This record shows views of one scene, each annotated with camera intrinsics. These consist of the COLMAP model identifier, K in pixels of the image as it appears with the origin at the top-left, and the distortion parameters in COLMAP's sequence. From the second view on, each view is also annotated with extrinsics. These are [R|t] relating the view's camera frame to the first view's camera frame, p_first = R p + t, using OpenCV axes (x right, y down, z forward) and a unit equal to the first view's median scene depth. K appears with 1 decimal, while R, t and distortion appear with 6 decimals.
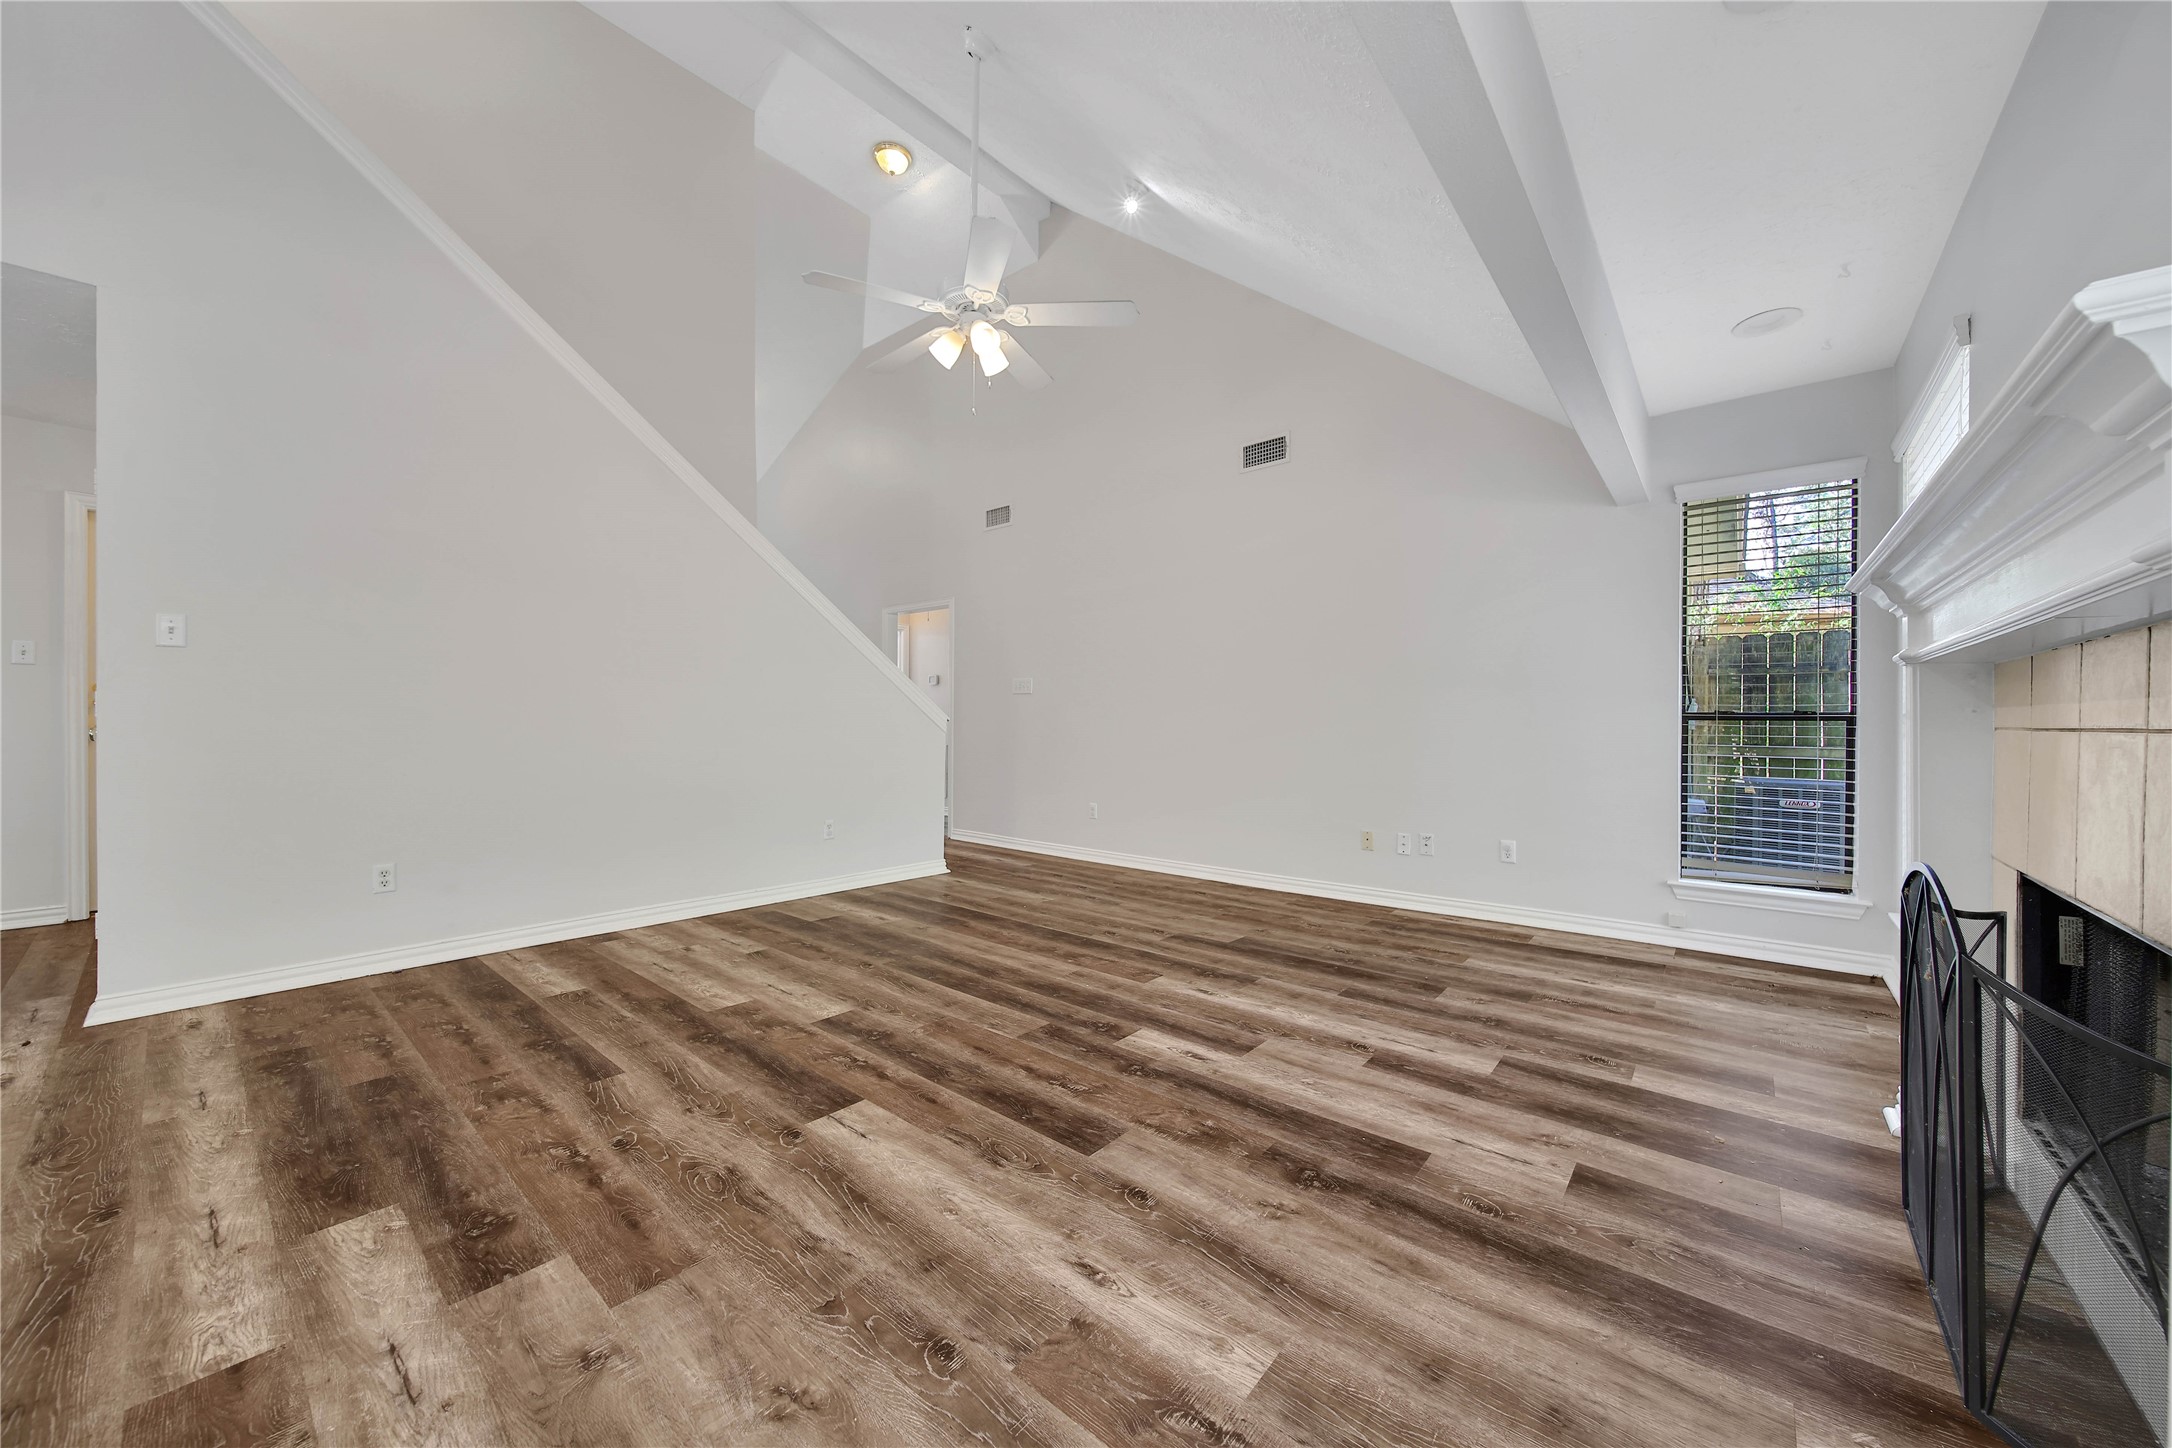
lens RADIAL K [[766.2, 0, 1080.0], [0, 766.2, 715.9], [0, 0, 1]] dist [-0.001328, -0.000208]
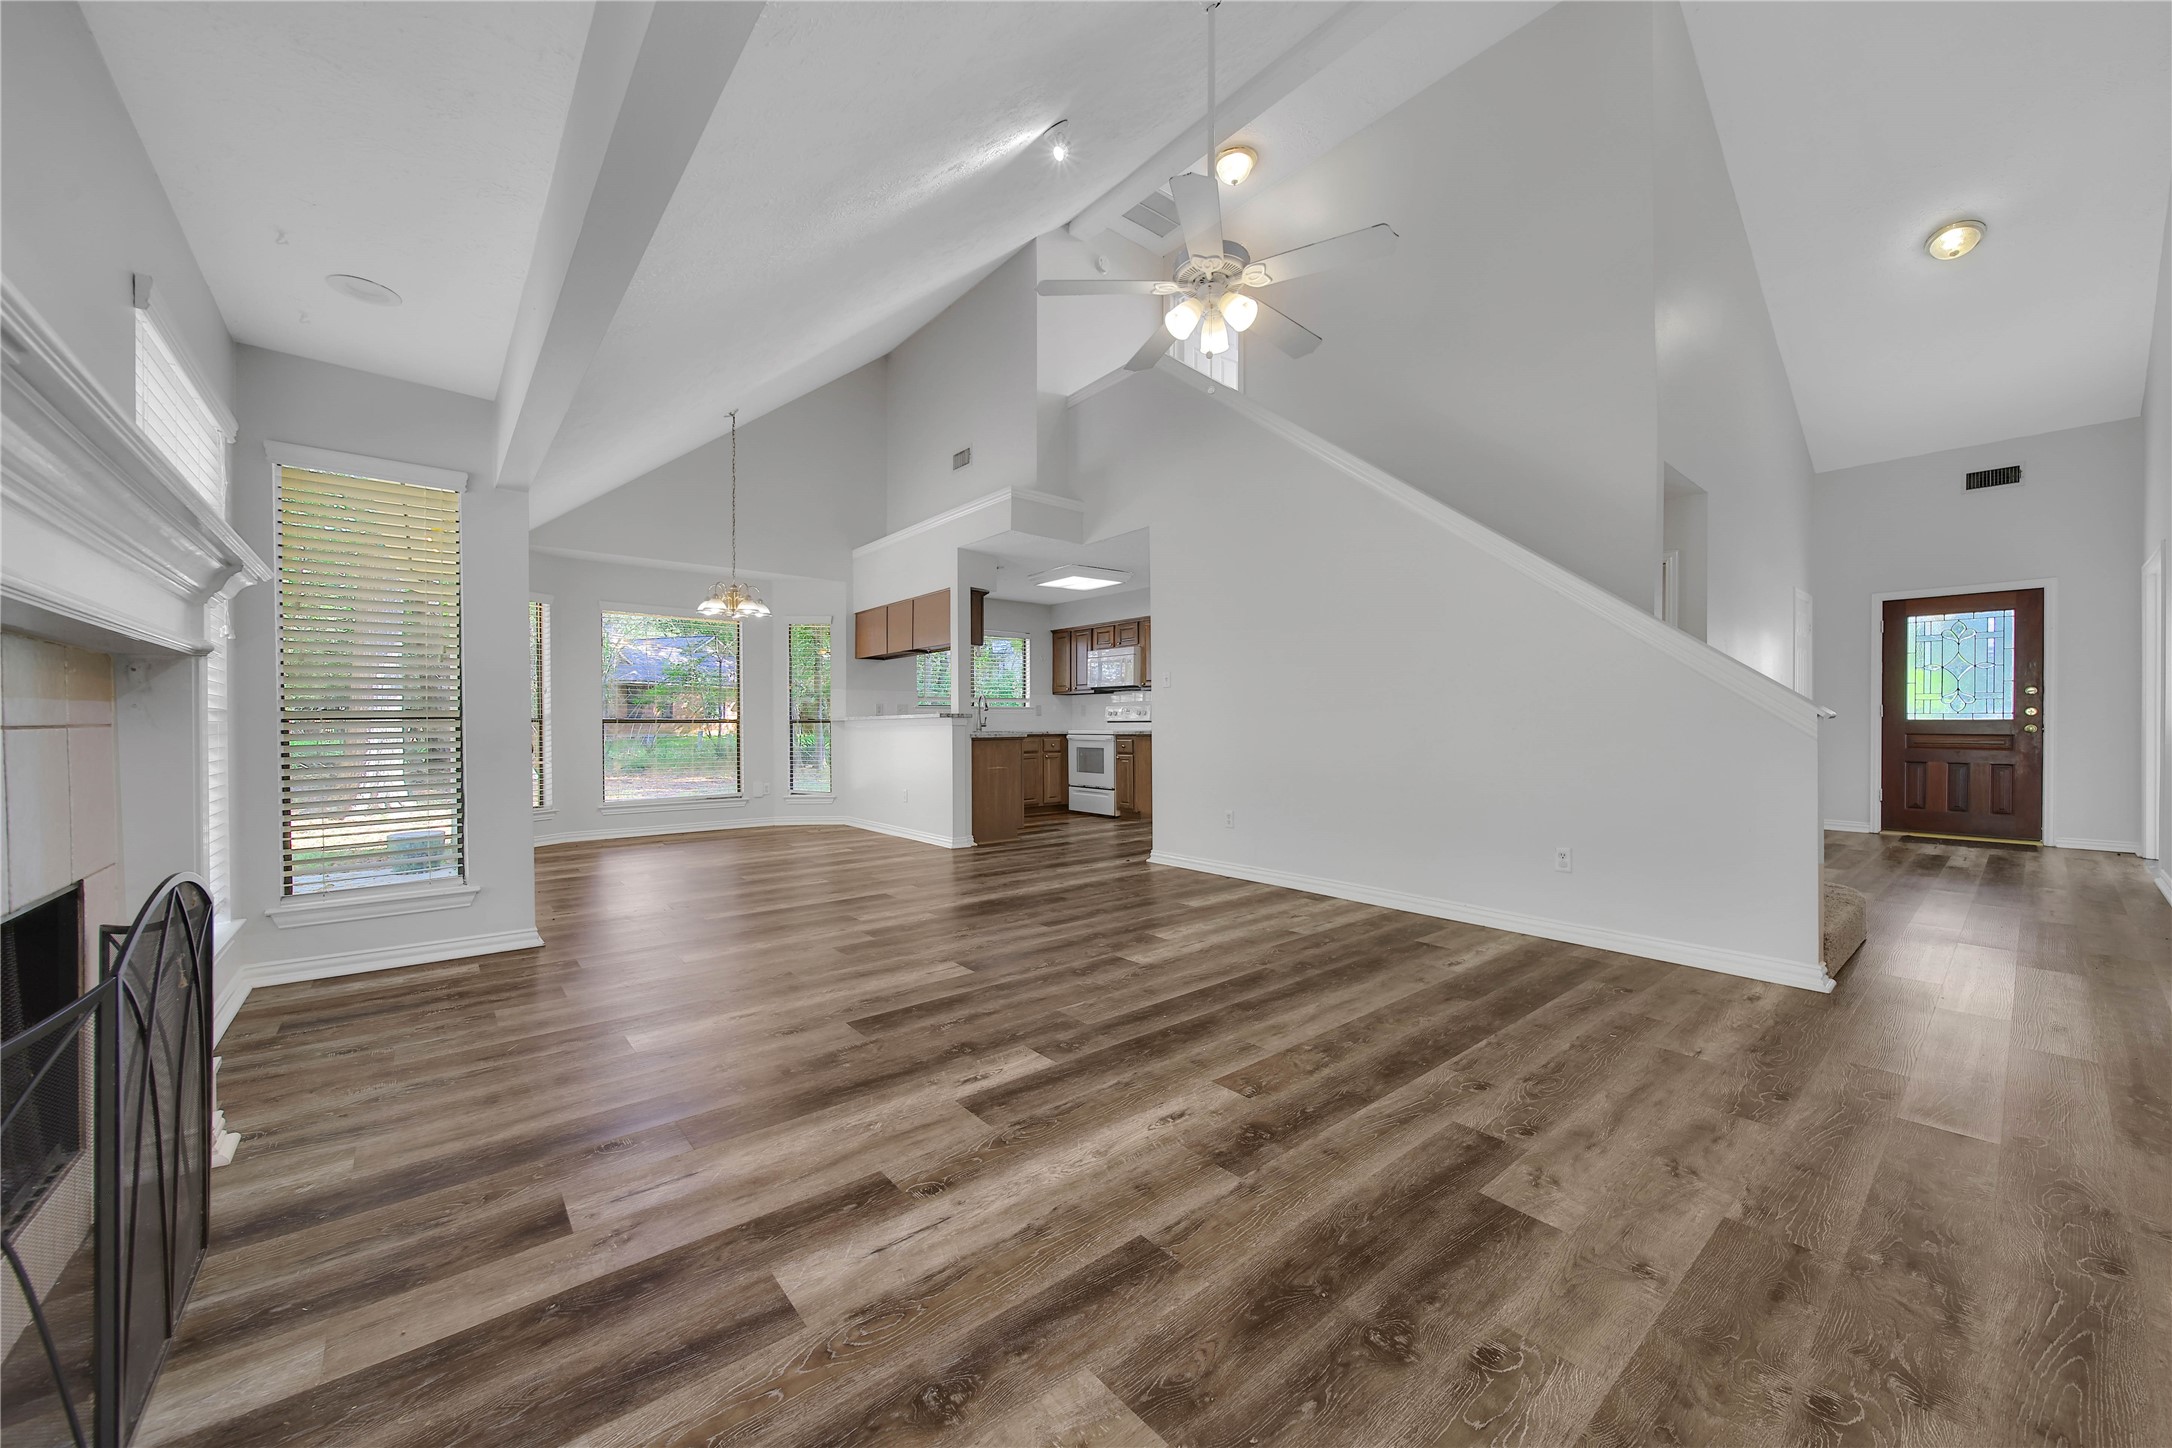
lens RADIAL K [[801.1, 0, 1099.5], [0, 801.1, 732.5], [0, 0, 1]] dist [-0.007066, 0.000667]
pose [[-0.155786, 0.005914, -0.987773, 0.978944], [0.008098, 0.999956, 0.004710, 0.017924], [0.987758, -0.007265, -0.155827, 1.177979]]
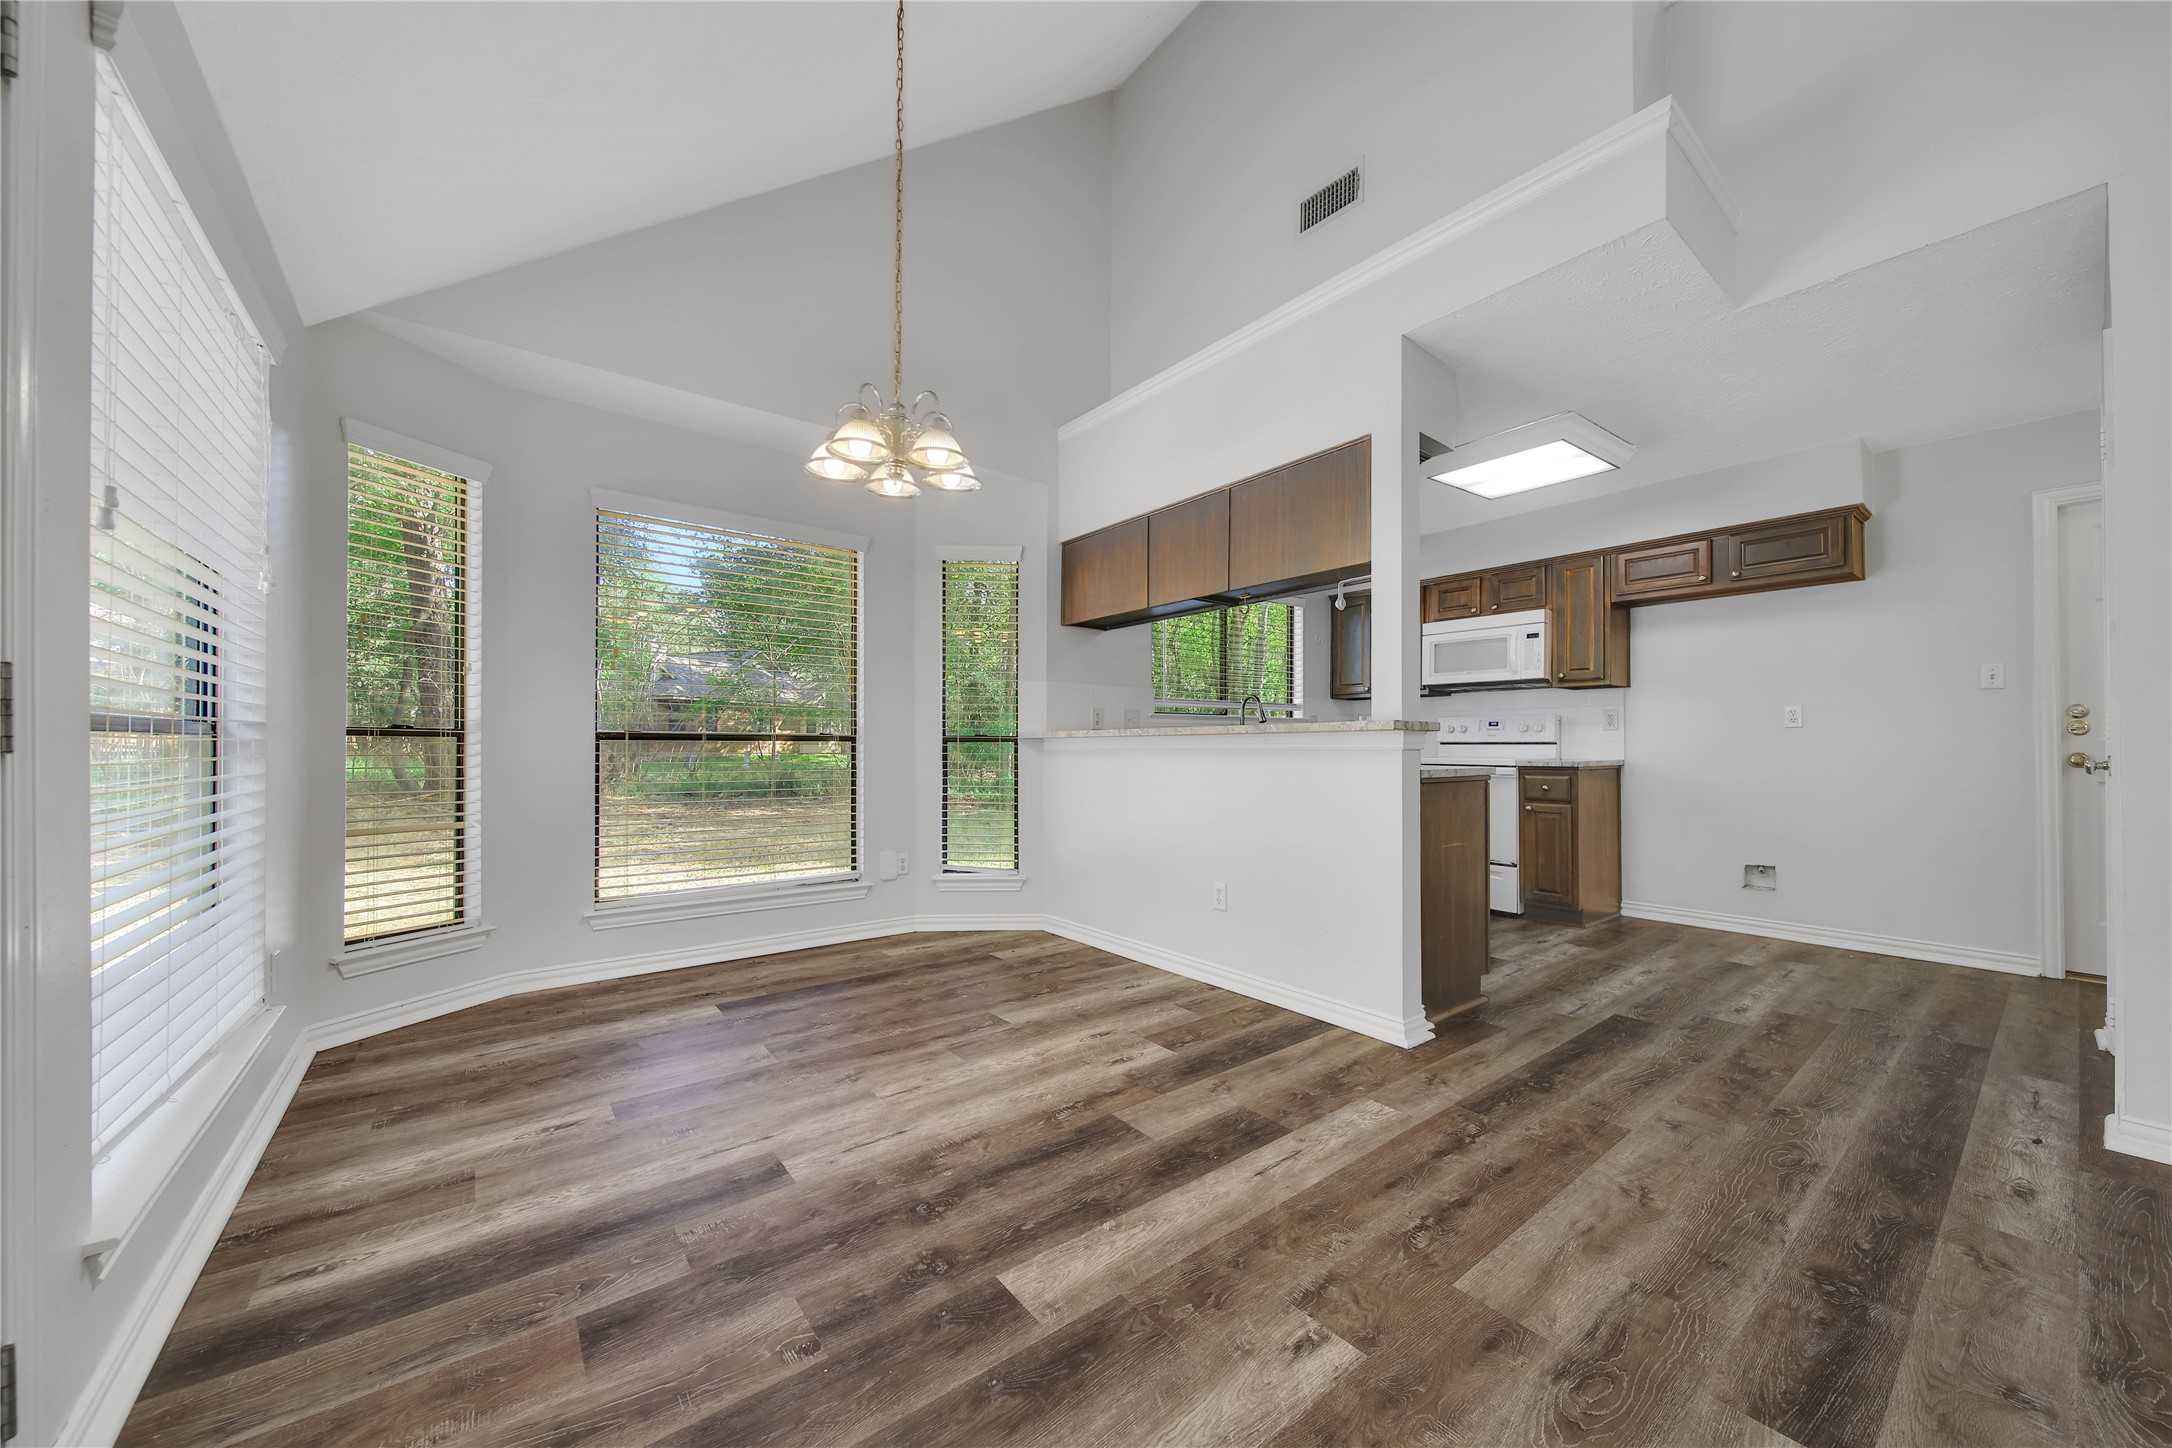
lens RADIAL K [[766.2, 0, 1079.9], [0, 766.2, 736.3], [0, 0, 1]] dist [-0.001328, -0.000208]
pose [[-0.212502, -0.013520, -0.977067, -0.338268], [0.001001, 0.999901, -0.014054, -0.001170], [0.977160, -0.003965, -0.212467, 0.159113]]
